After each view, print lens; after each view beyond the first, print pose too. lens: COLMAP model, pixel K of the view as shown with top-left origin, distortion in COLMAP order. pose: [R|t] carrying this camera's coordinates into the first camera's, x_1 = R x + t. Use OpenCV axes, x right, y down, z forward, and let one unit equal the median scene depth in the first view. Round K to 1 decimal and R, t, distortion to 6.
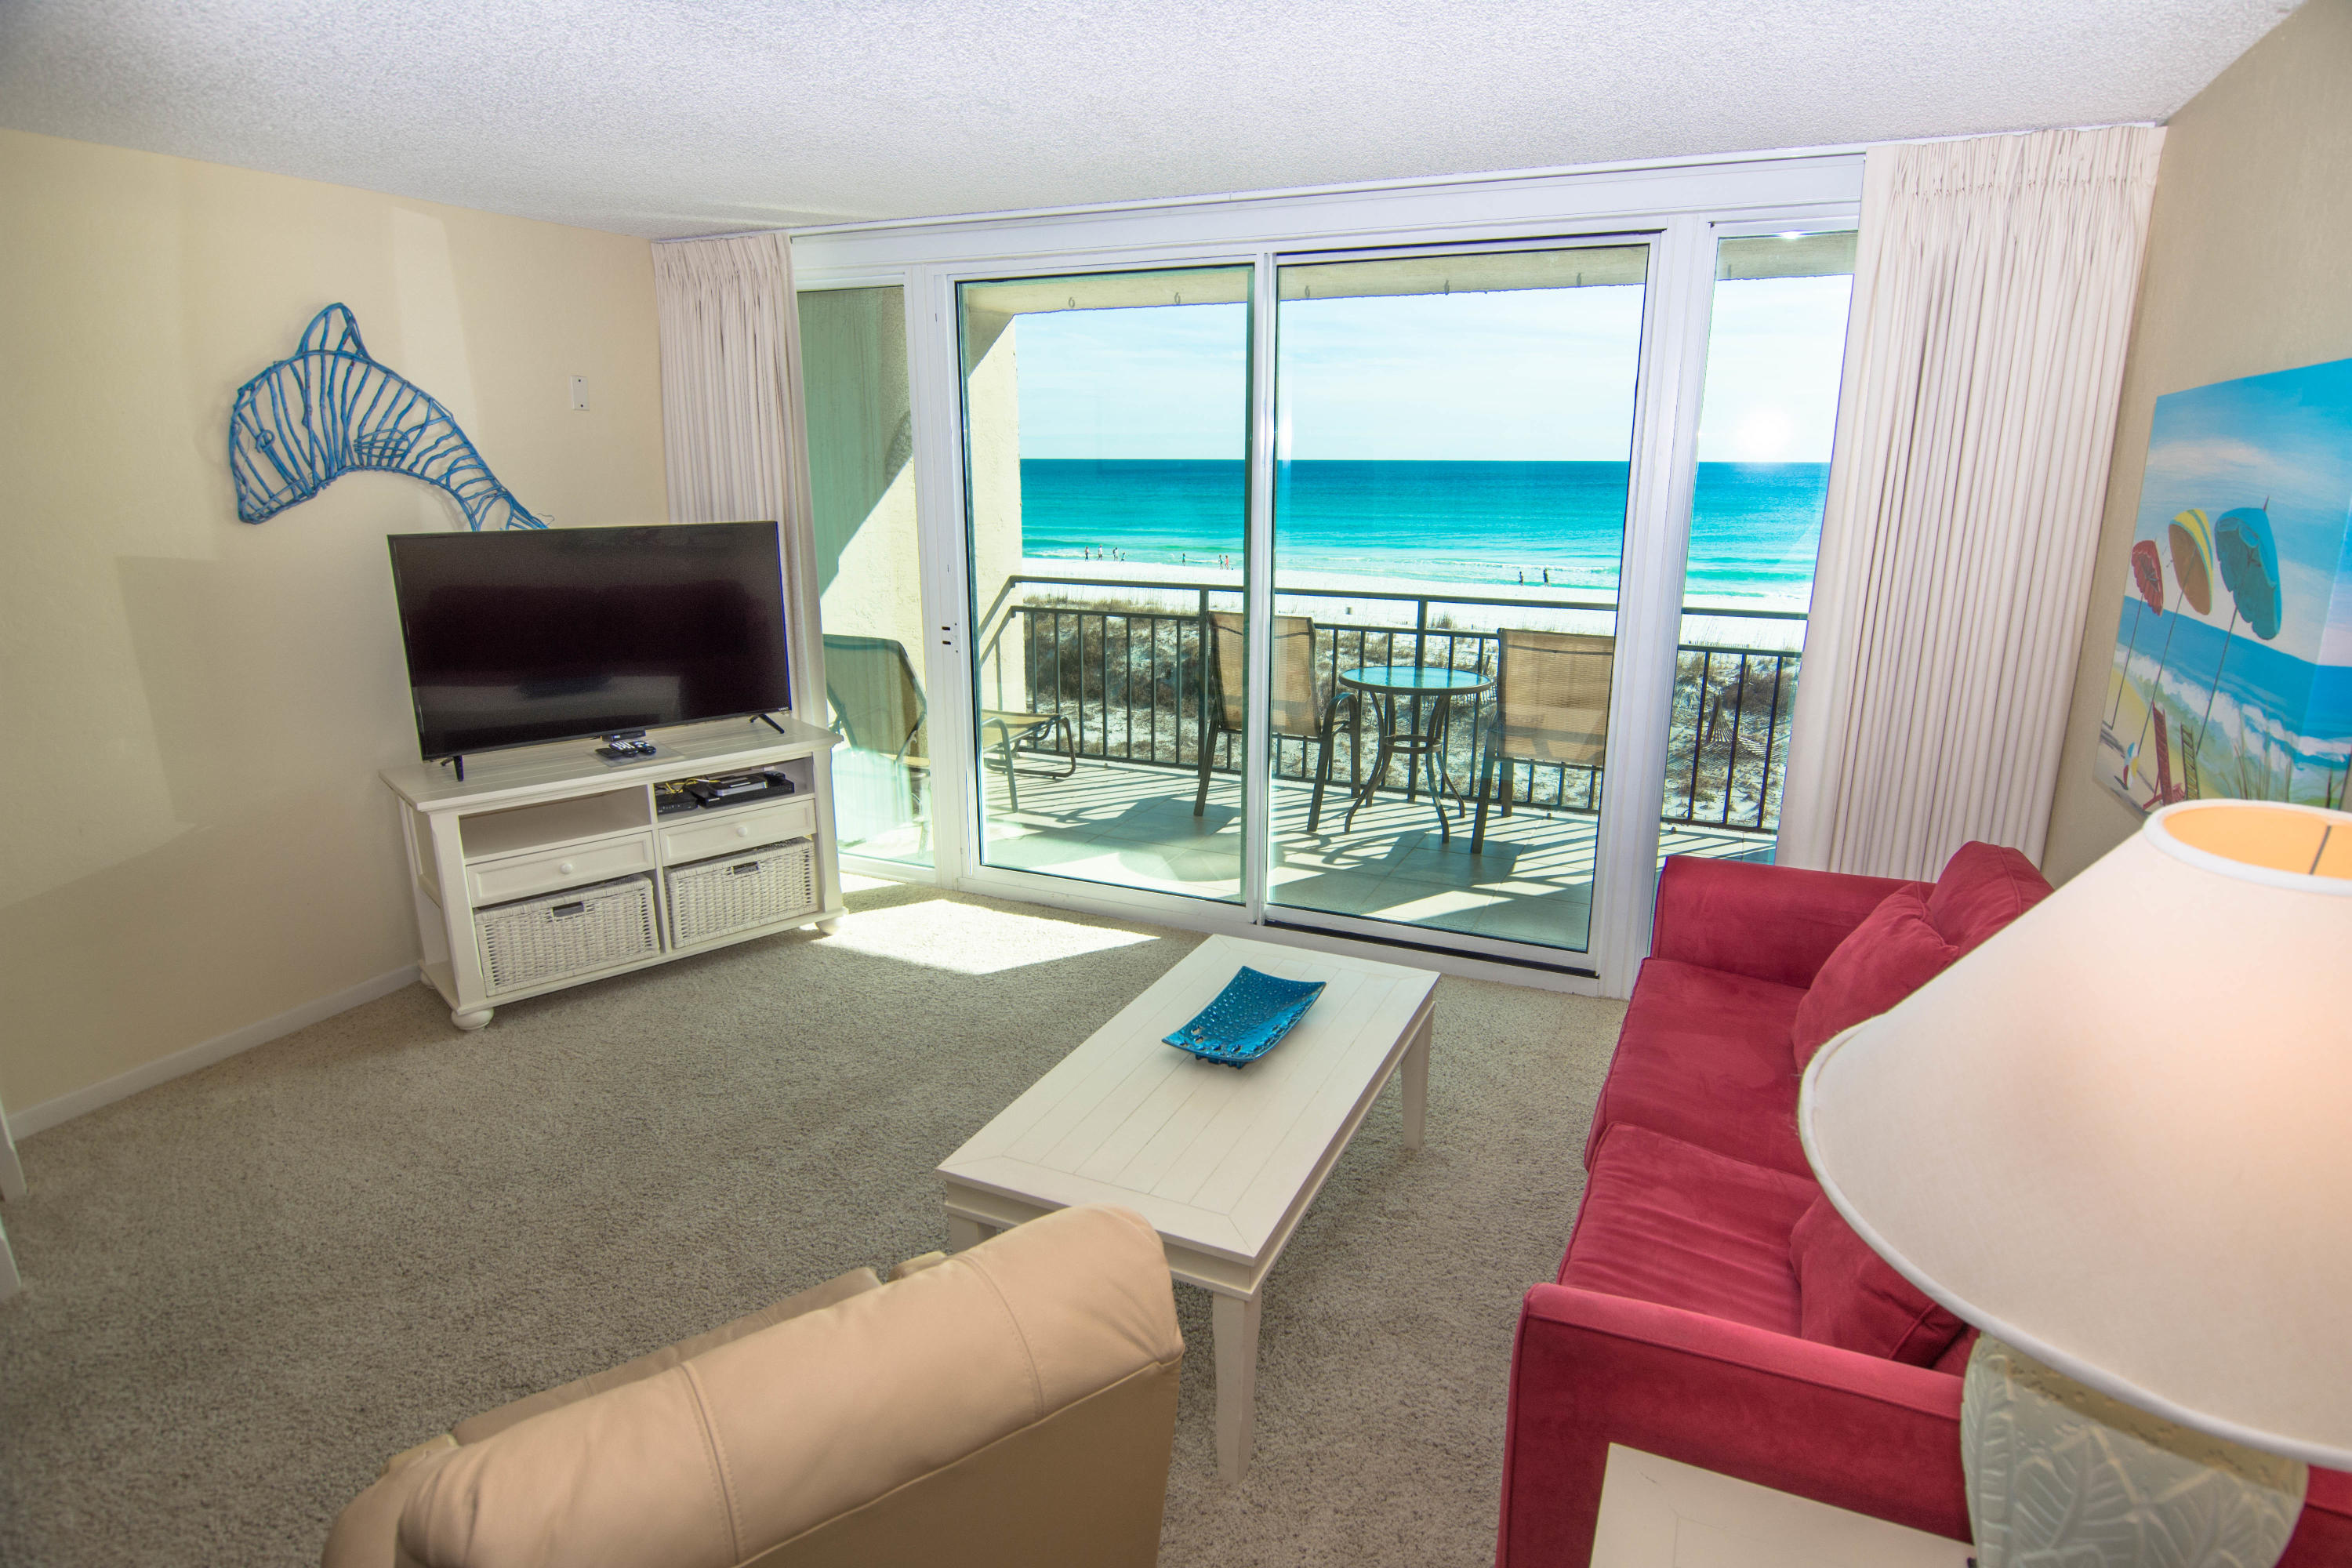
lens RADIAL K [[1245.1, 0, 1198.5], [0, 1245.1, 781.0], [0, 0, 1]] dist [0.005244, -0.023119]
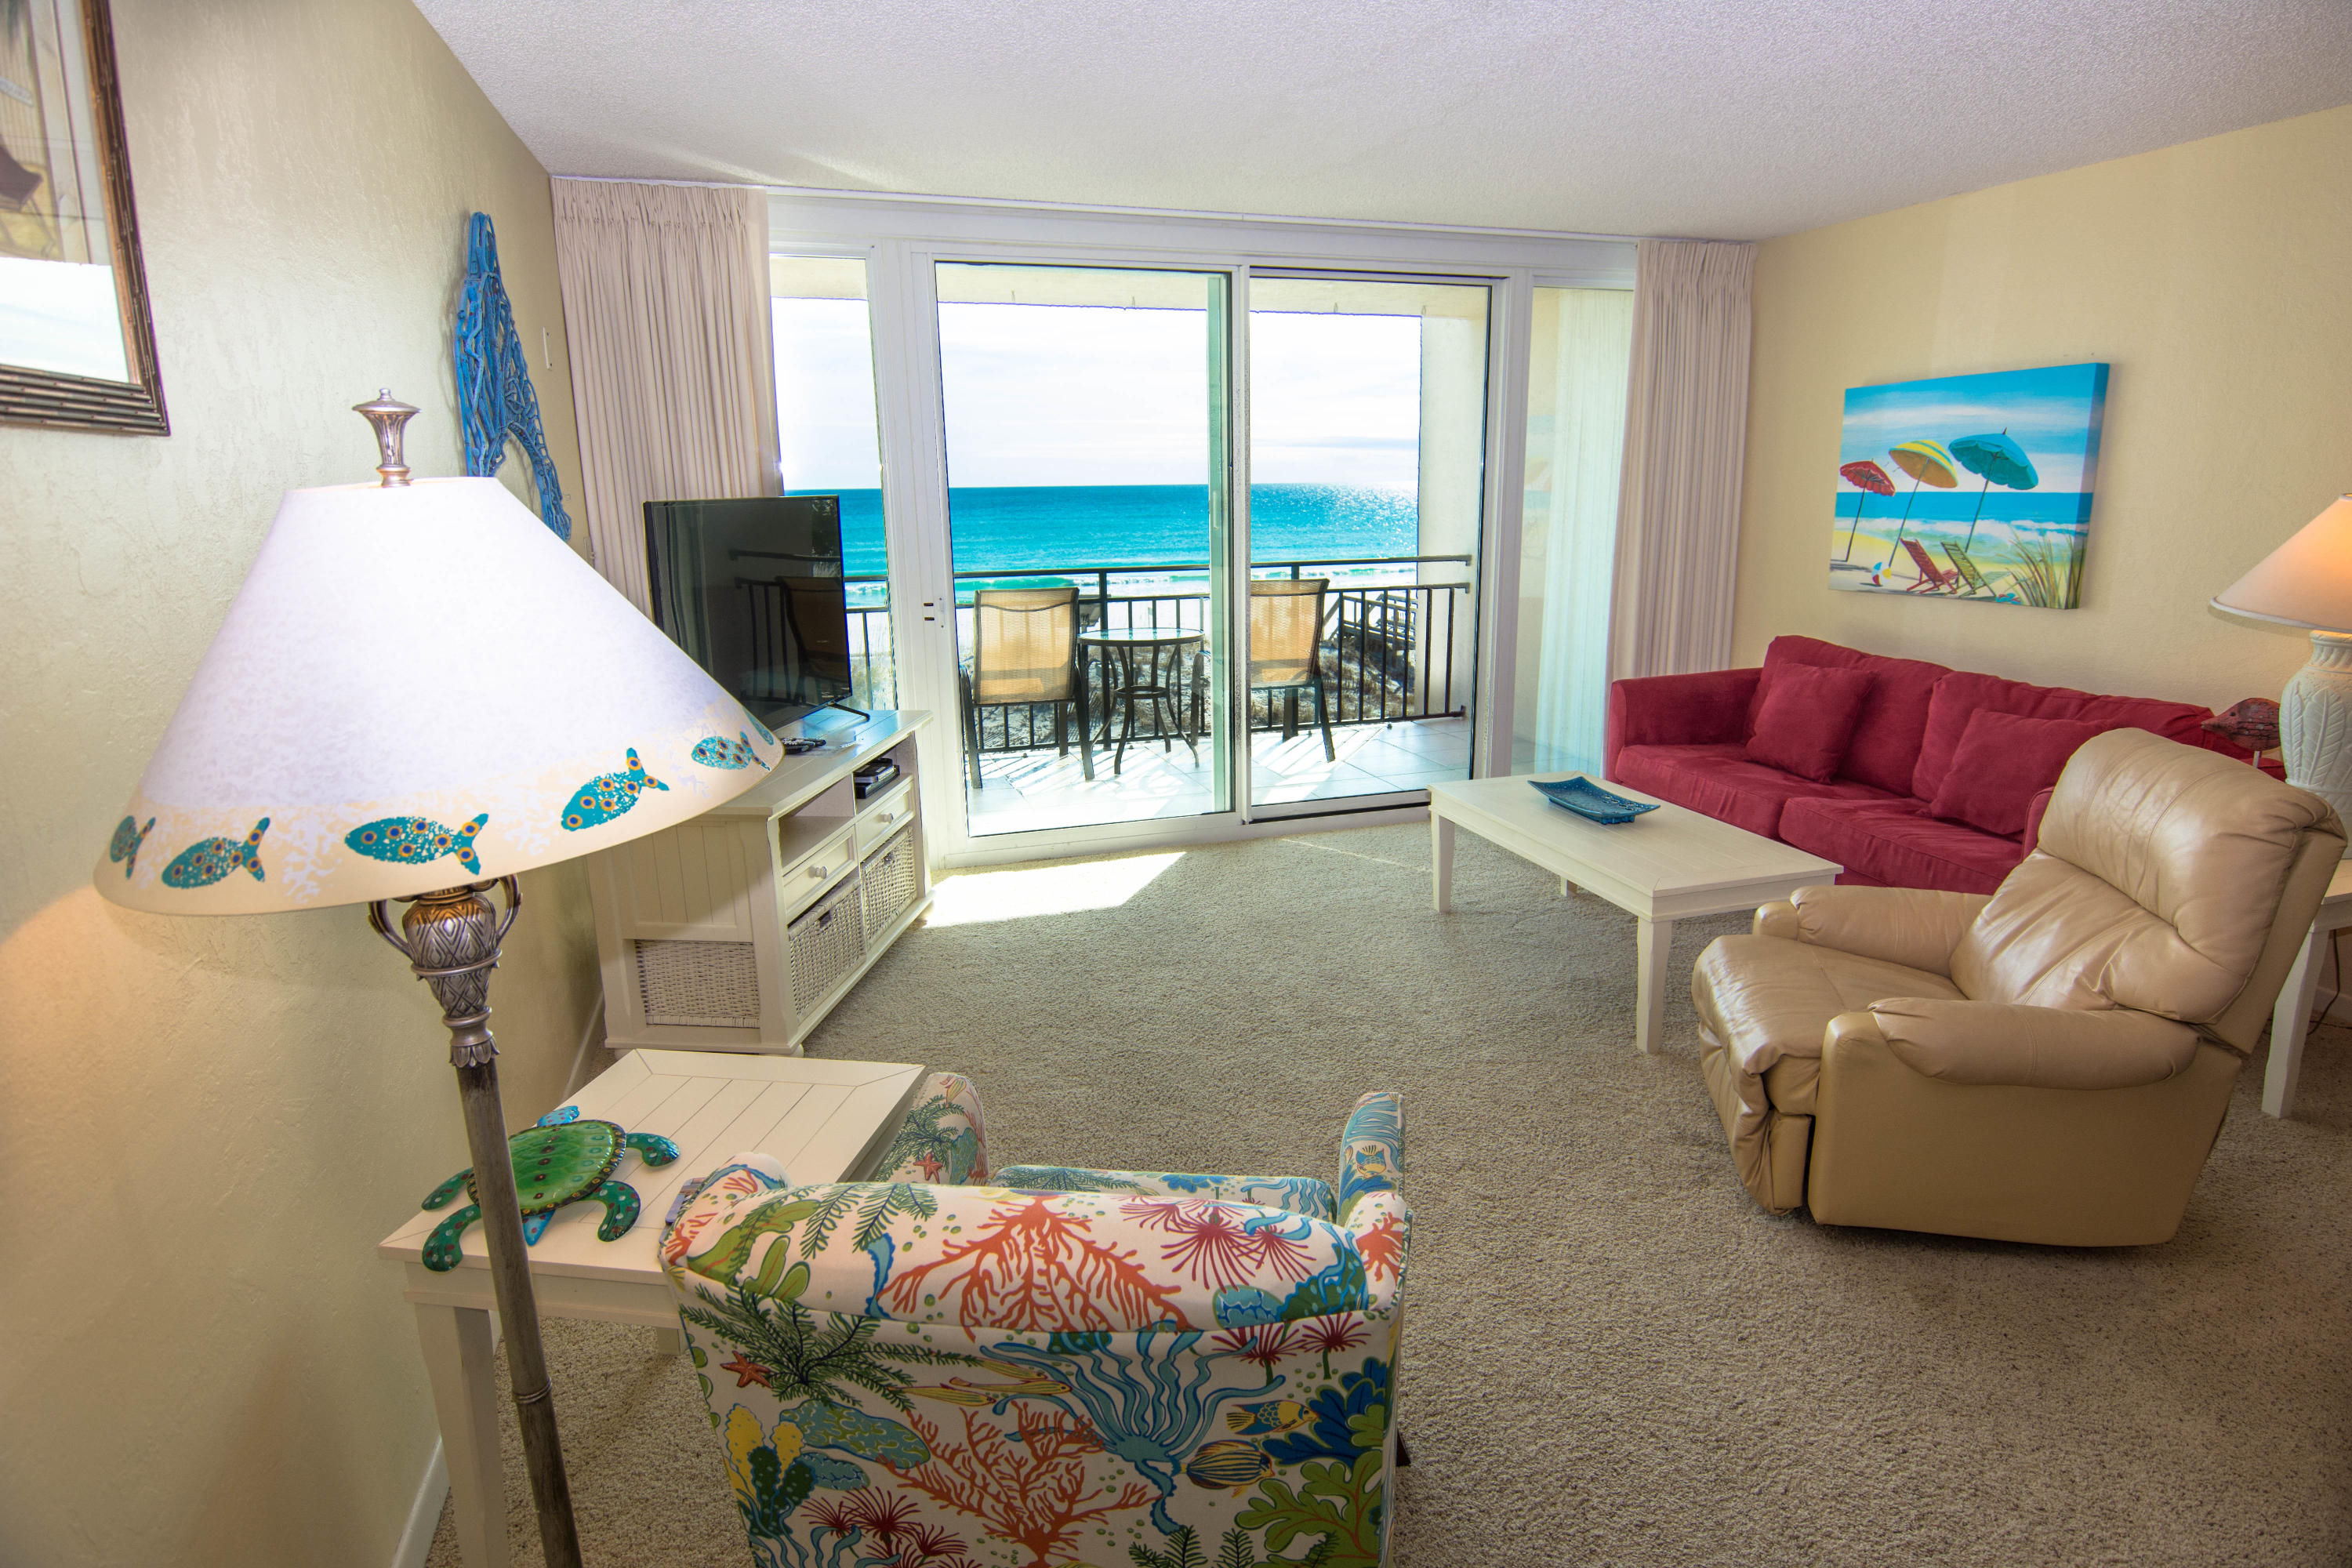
lens RADIAL K [[1245.1, 0, 1198.5], [0, 1245.1, 781.0], [0, 0, 1]] dist [0.005244, -0.023119]
pose [[0.747470, -0.166857, 0.642999, -0.861747], [0.182316, 0.982301, 0.042967, 0.016494], [-0.638788, 0.085112, 0.764661, 0.131519]]
